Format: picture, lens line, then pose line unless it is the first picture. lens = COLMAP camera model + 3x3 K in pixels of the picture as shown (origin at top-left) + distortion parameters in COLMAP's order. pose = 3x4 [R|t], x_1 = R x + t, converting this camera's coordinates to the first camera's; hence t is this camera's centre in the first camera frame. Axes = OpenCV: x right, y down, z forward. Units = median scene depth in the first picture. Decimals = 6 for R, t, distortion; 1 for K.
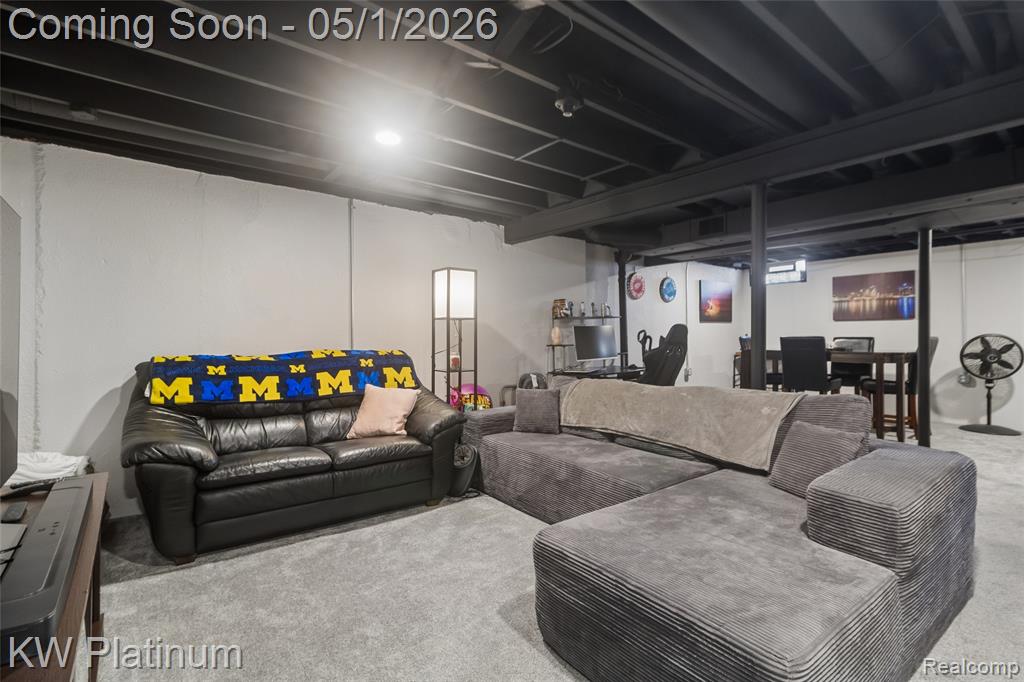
lens RADIAL K [[470.0, 0, 513.2], [0, 470.0, 337.5], [0, 0, 1]] dist [0.001002, 0.000260]
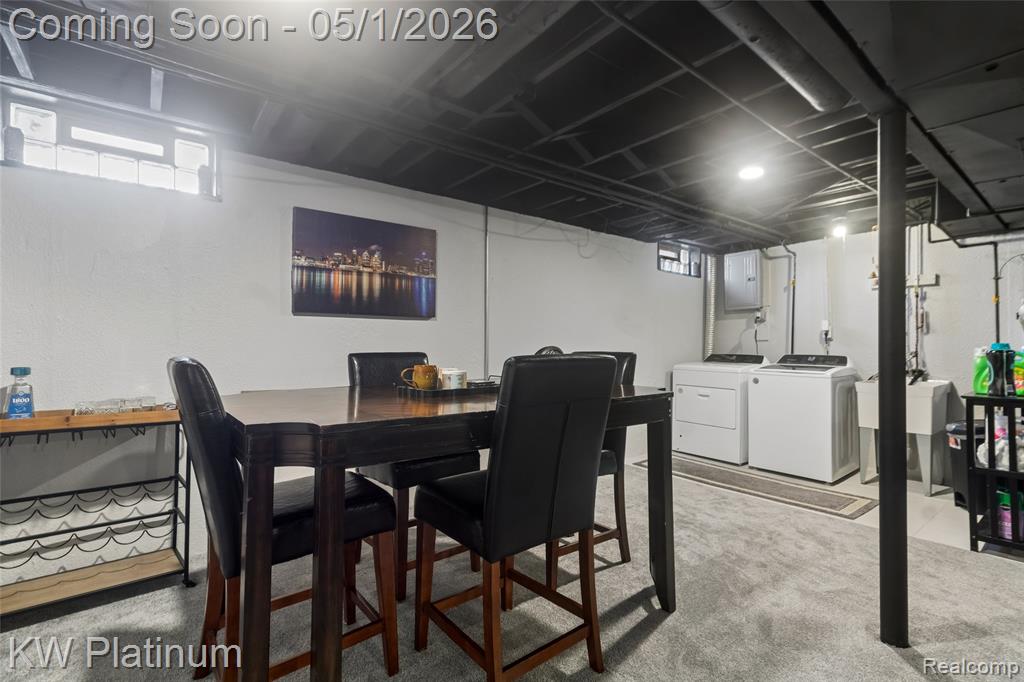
lens RADIAL K [[470.0, 0, 513.5], [0, 470.0, 340.7], [0, 0, 1]] dist [0.001002, 0.000260]
pose [[-0.040383, 0.008821, 0.999145, 0.274587], [0.000157, 0.999961, -0.008822, -0.007293], [-0.999184, -0.000199, -0.040382, 0.873482]]
